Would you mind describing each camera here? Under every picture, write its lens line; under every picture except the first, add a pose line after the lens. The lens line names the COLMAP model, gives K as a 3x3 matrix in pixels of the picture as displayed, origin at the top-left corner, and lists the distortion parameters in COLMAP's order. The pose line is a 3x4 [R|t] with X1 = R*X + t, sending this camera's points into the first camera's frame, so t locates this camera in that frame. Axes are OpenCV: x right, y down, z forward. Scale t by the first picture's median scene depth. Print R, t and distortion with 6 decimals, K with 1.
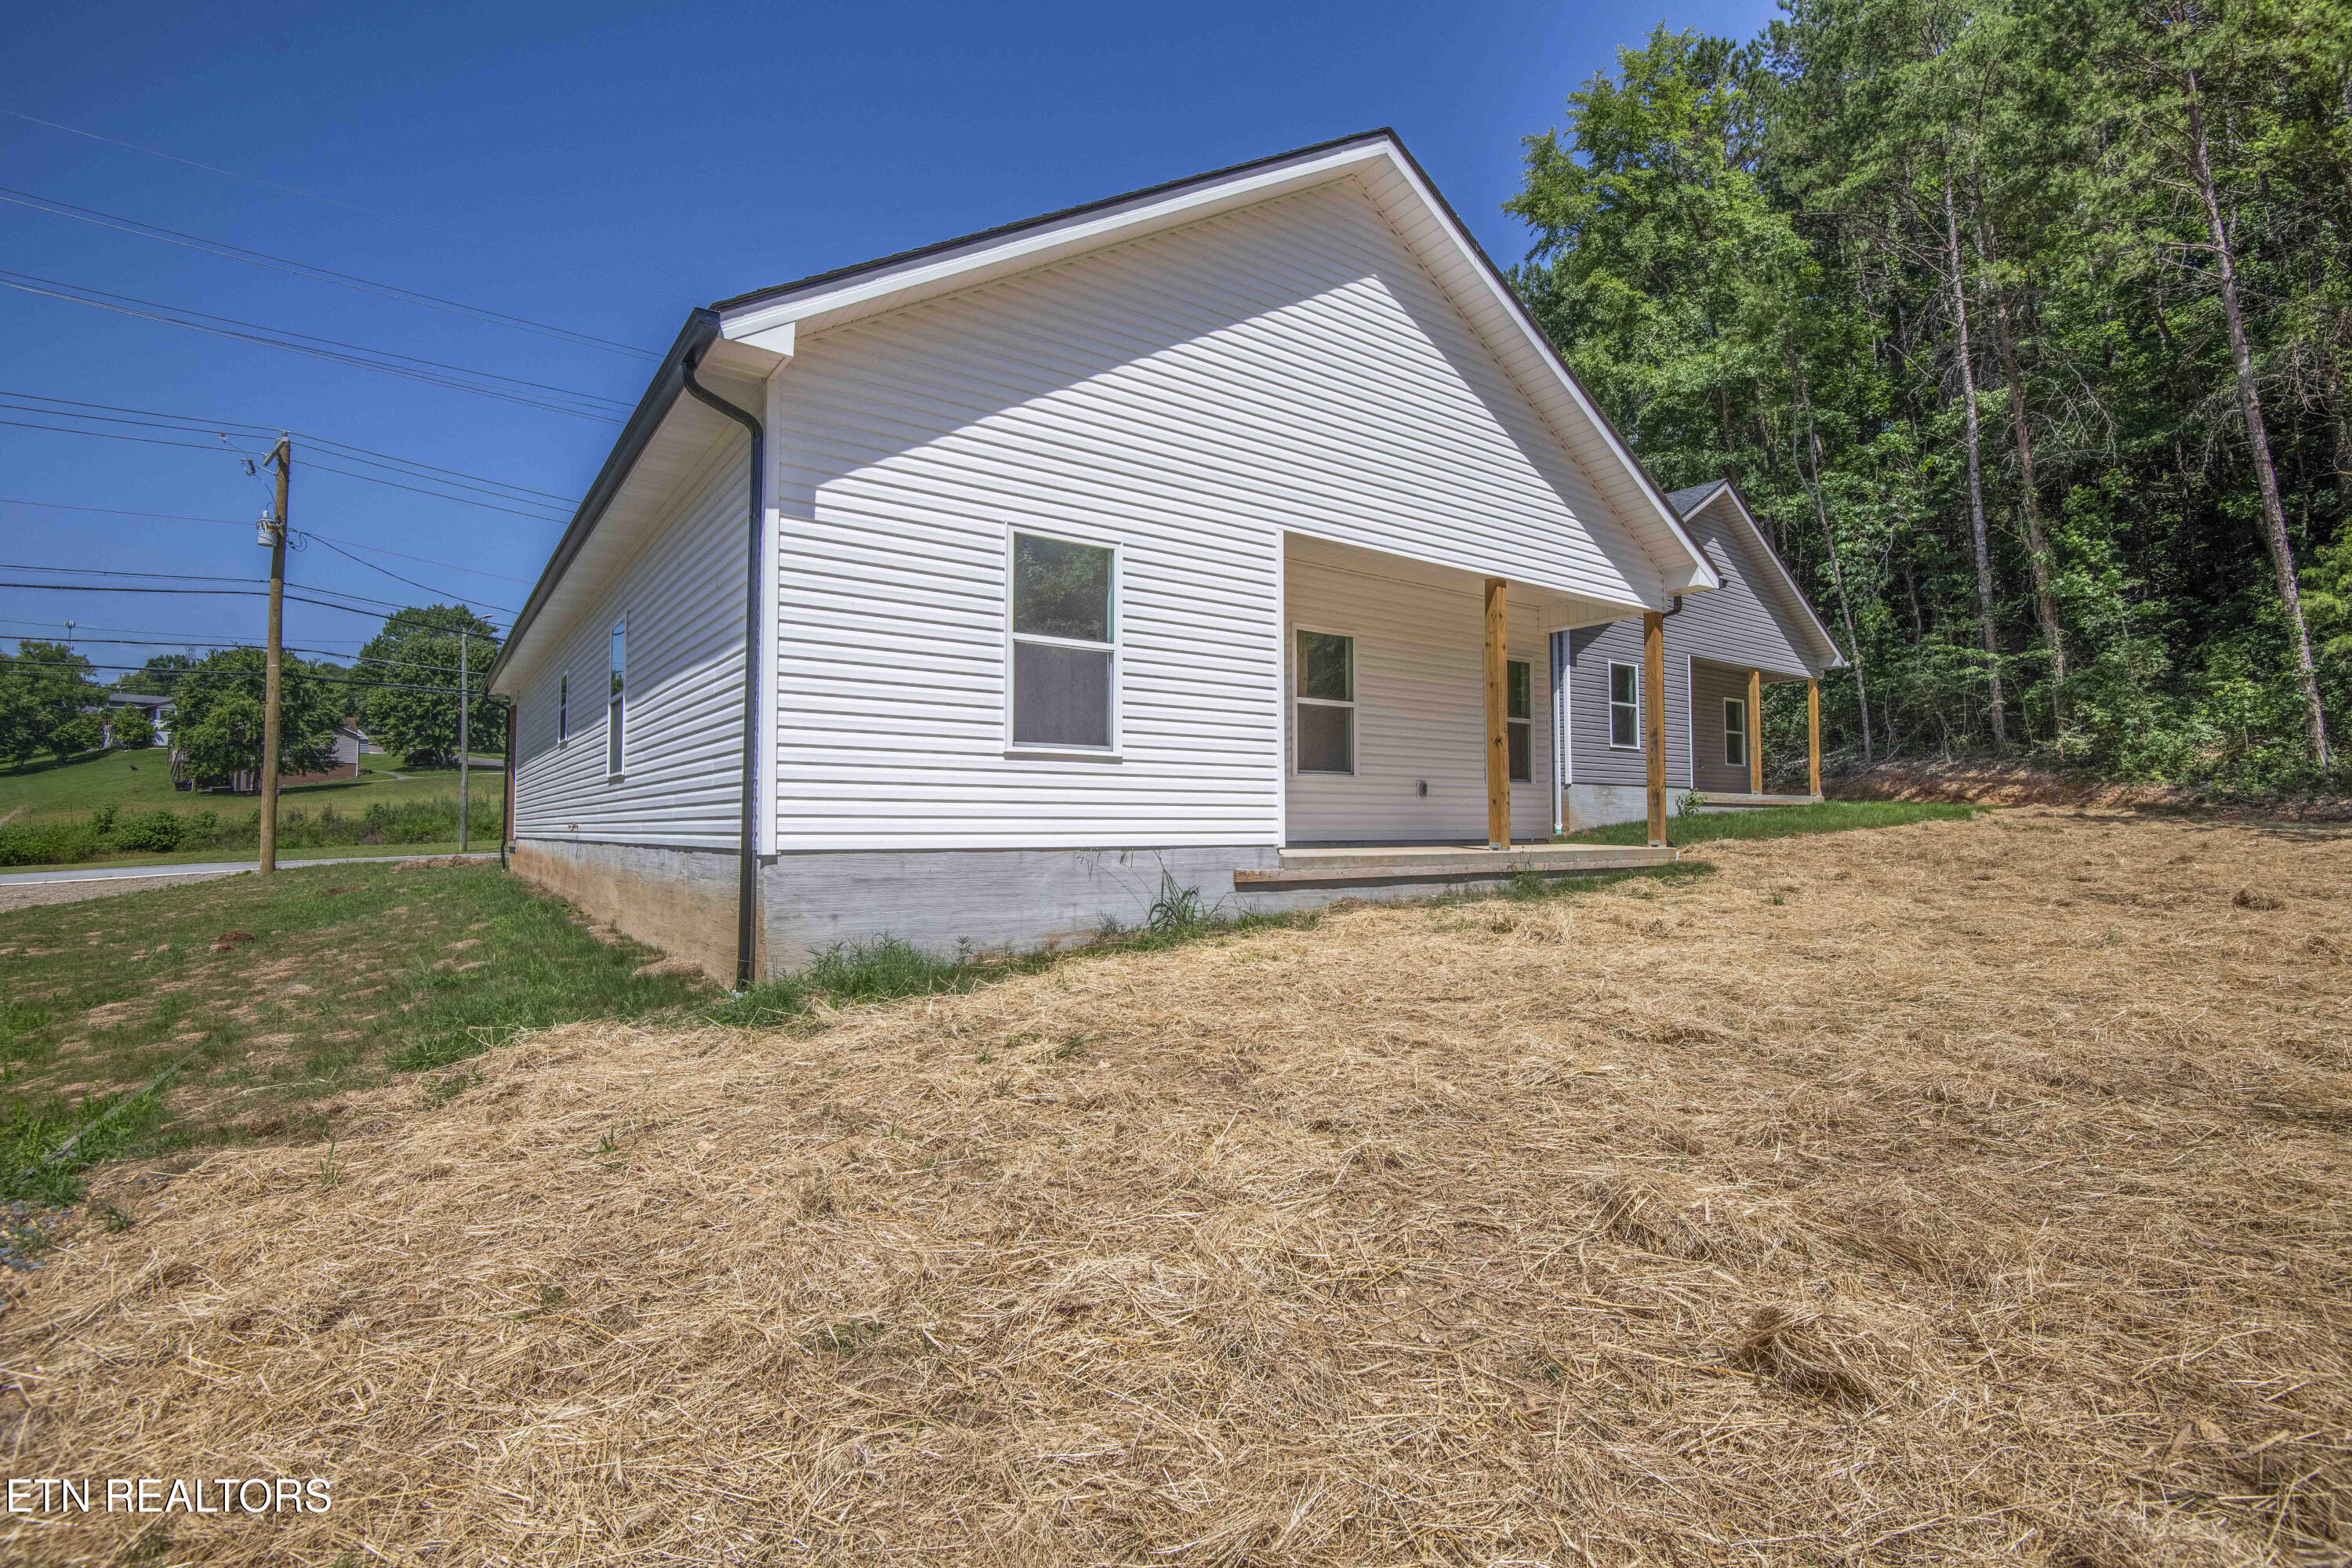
lens RADIAL K [[1090.5, 0, 1190.8], [0, 1090.5, 784.5], [0, 0, 1]] dist [-0.029787, -0.008450]
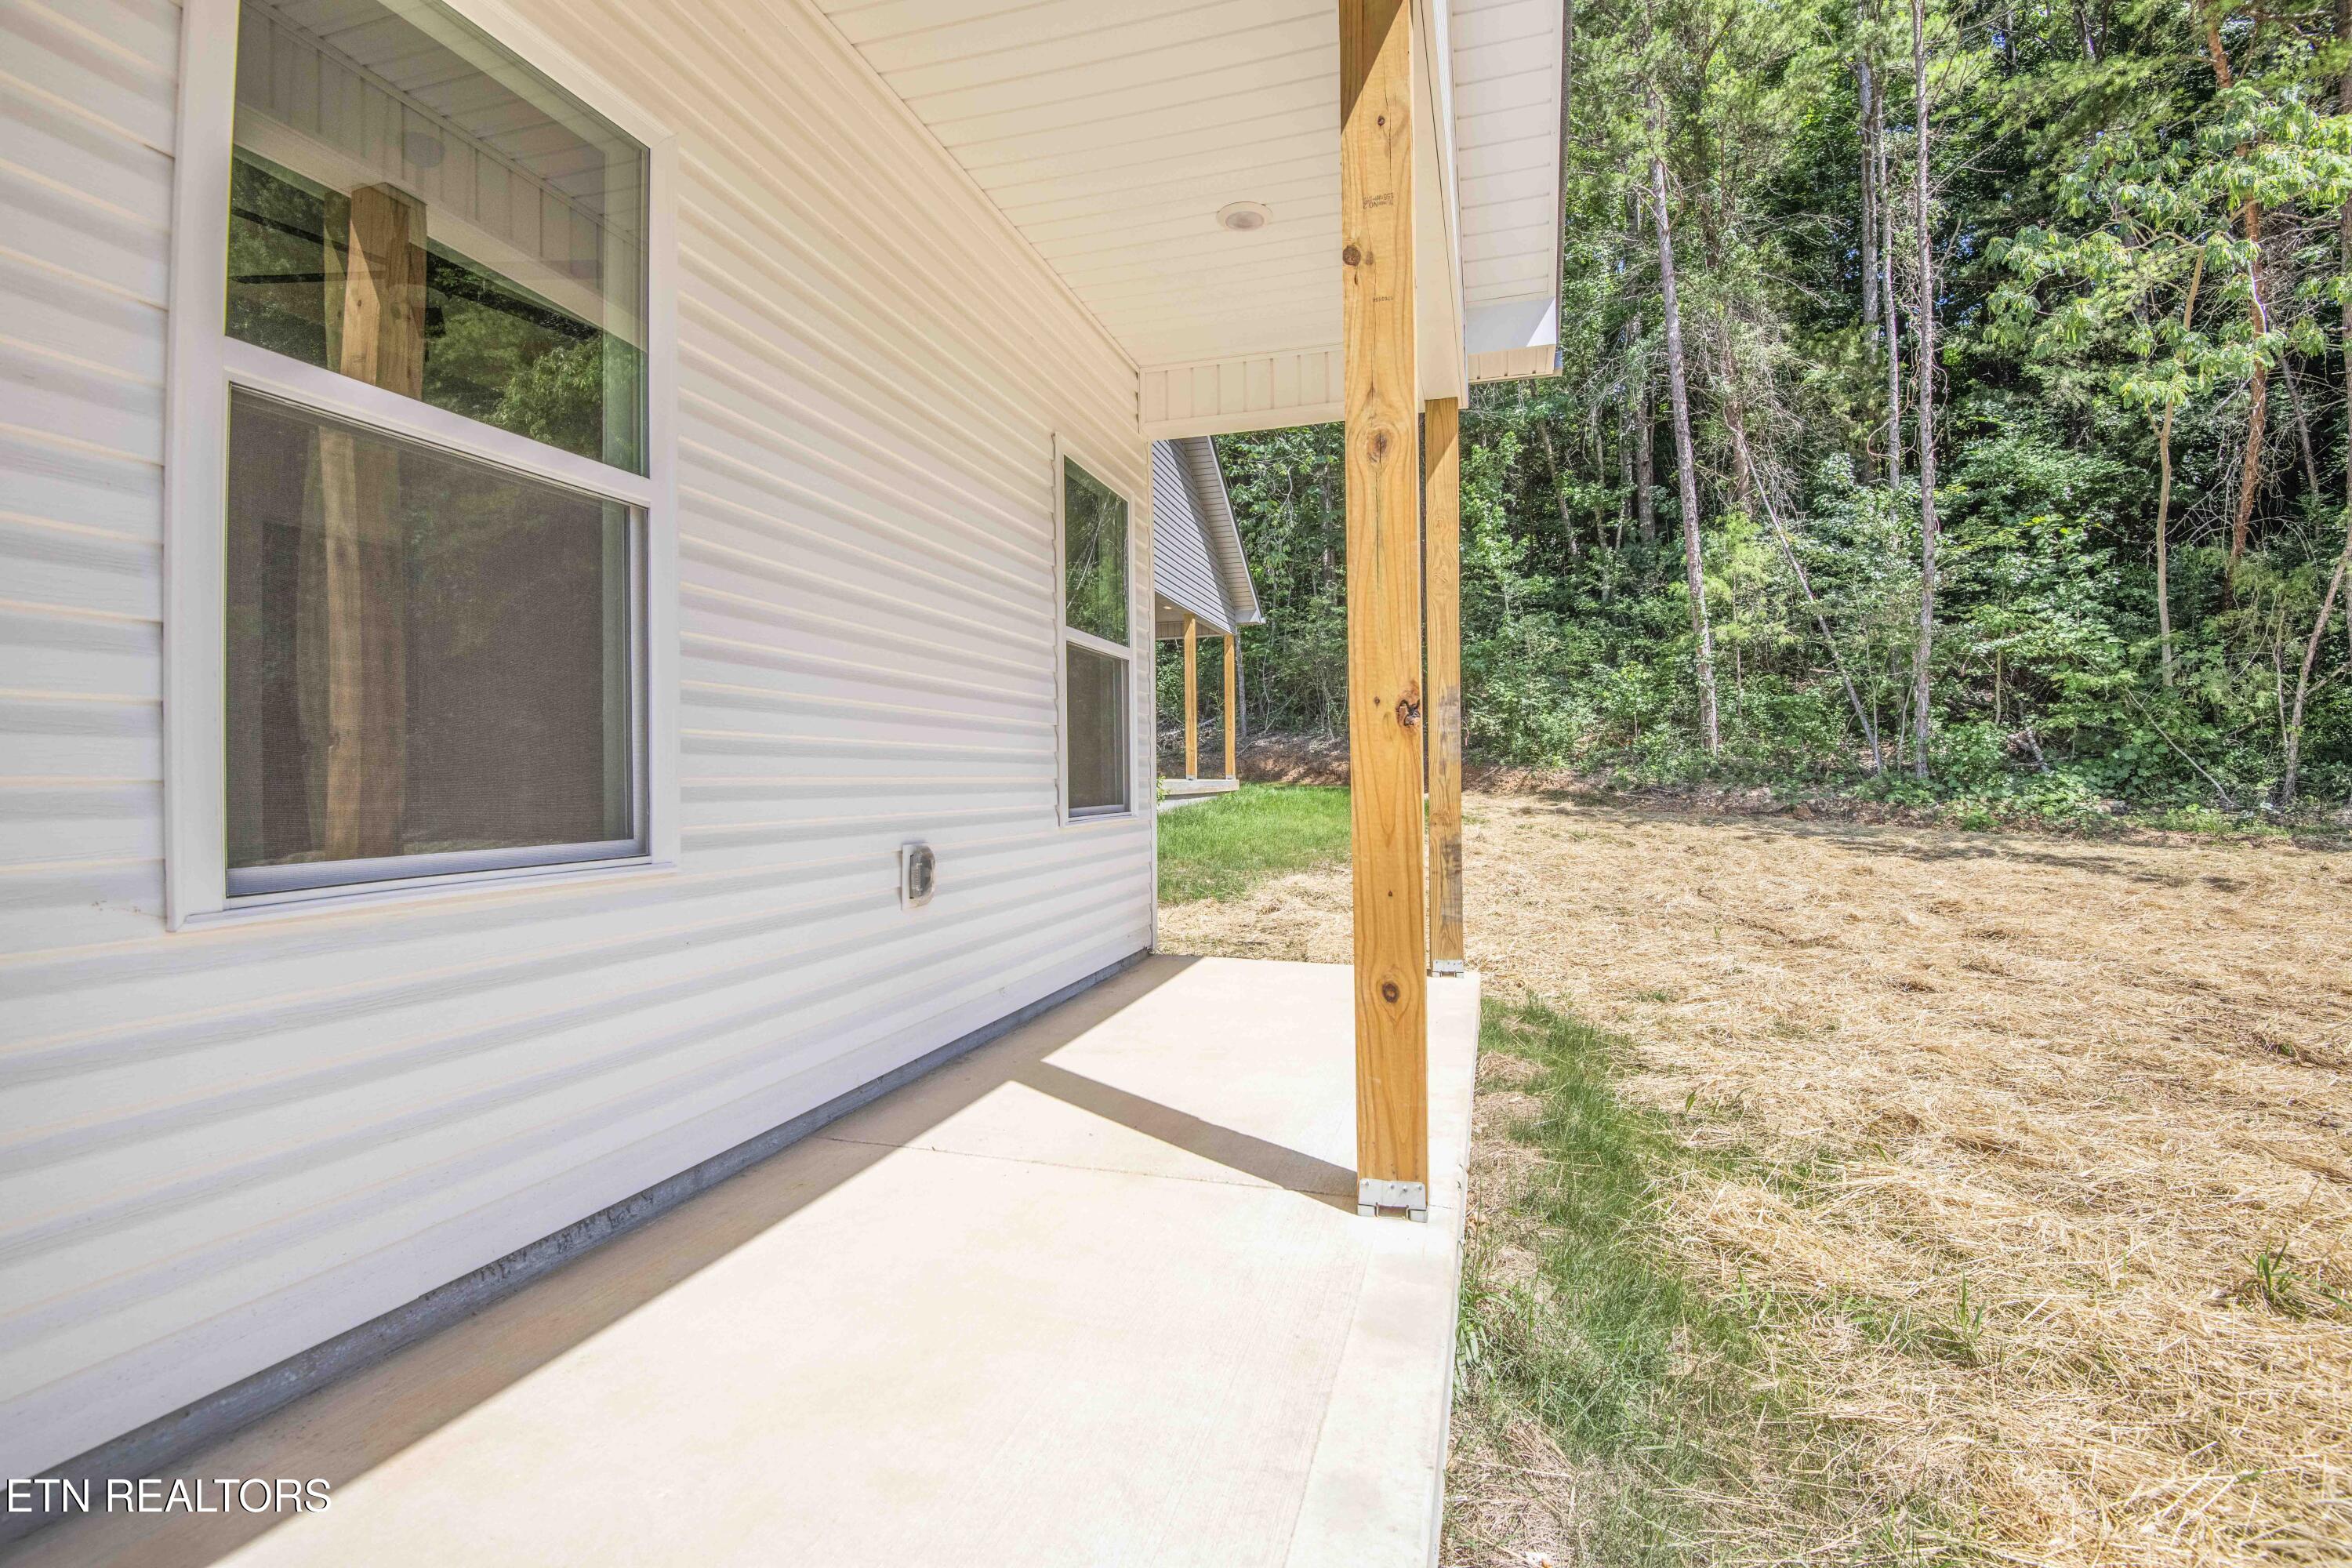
lens RADIAL K [[1090.5, 0, 1194.1], [0, 1090.5, 795.9], [0, 0, 1]] dist [-0.029787, -0.008450]
pose [[0.789363, -0.016258, 0.613711, 0.065850], [-0.013933, 0.998917, 0.044383, -0.017464], [-0.613768, -0.043585, 0.788282, 0.481519]]
